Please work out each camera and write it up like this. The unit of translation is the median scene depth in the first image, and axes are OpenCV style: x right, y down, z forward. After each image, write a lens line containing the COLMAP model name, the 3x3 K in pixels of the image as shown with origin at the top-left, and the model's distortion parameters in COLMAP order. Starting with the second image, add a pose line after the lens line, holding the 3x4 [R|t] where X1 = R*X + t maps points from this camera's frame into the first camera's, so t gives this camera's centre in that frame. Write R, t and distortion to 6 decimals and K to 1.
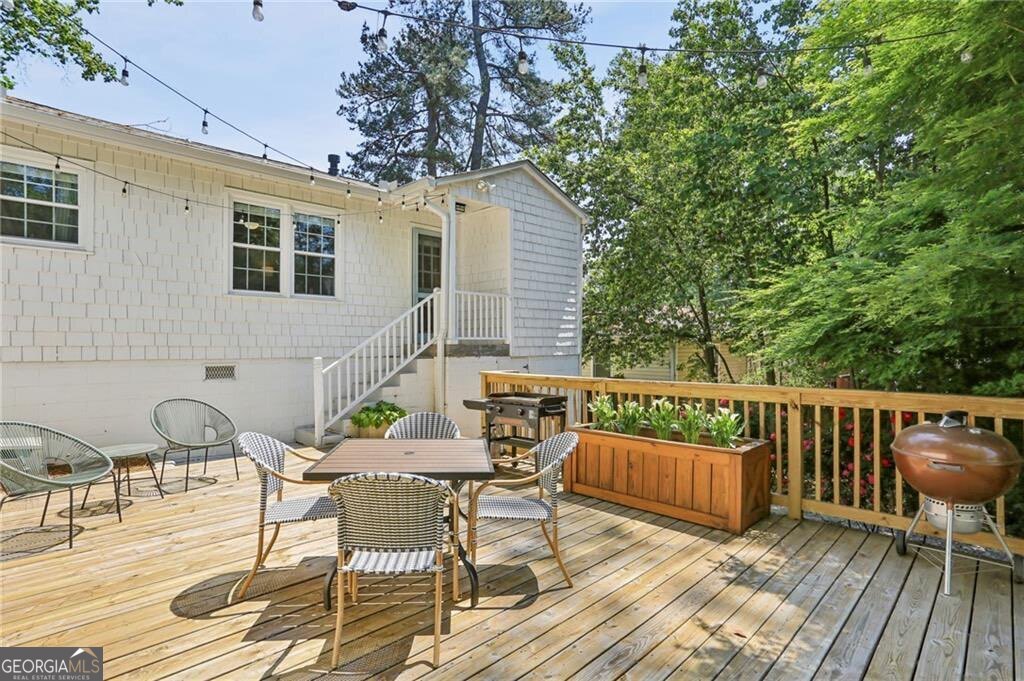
lens RADIAL K [[498.1, 0, 511.2], [0, 498.1, 338.8], [0, 0, 1]] dist [-0.048379, 0.028265]
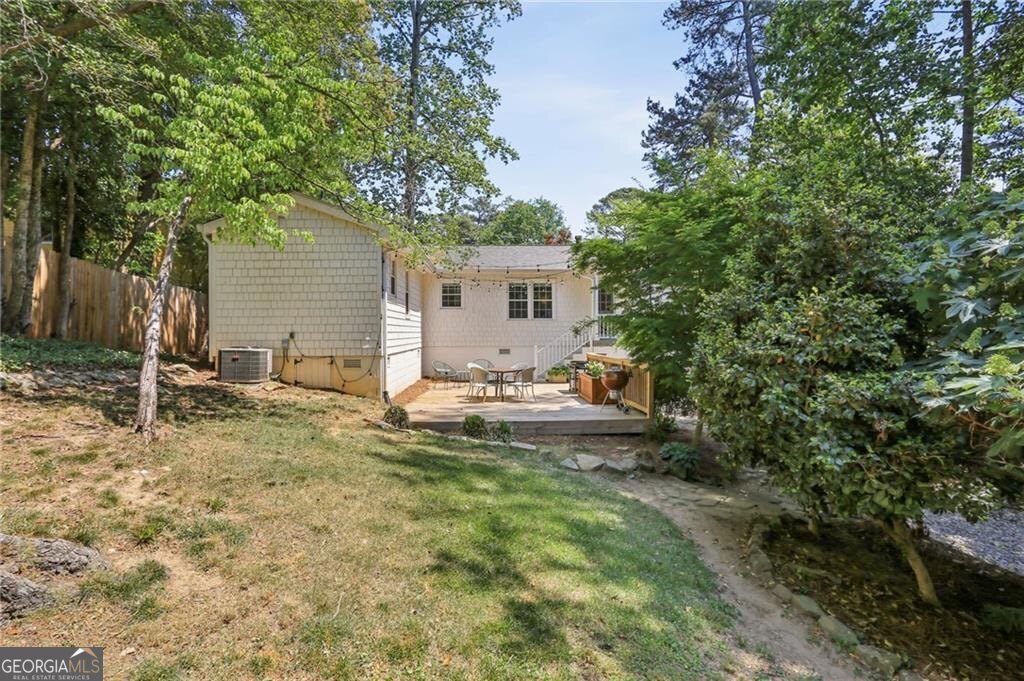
lens RADIAL K [[498.1, 0, 511.2], [0, 498.1, 338.8], [0, 0, 1]] dist [-0.048379, 0.028265]
pose [[0.739839, 0.002379, -0.672780, 1.009089], [0.007272, 0.999907, 0.011532, -0.022746], [0.672745, -0.013424, 0.739753, -0.761691]]
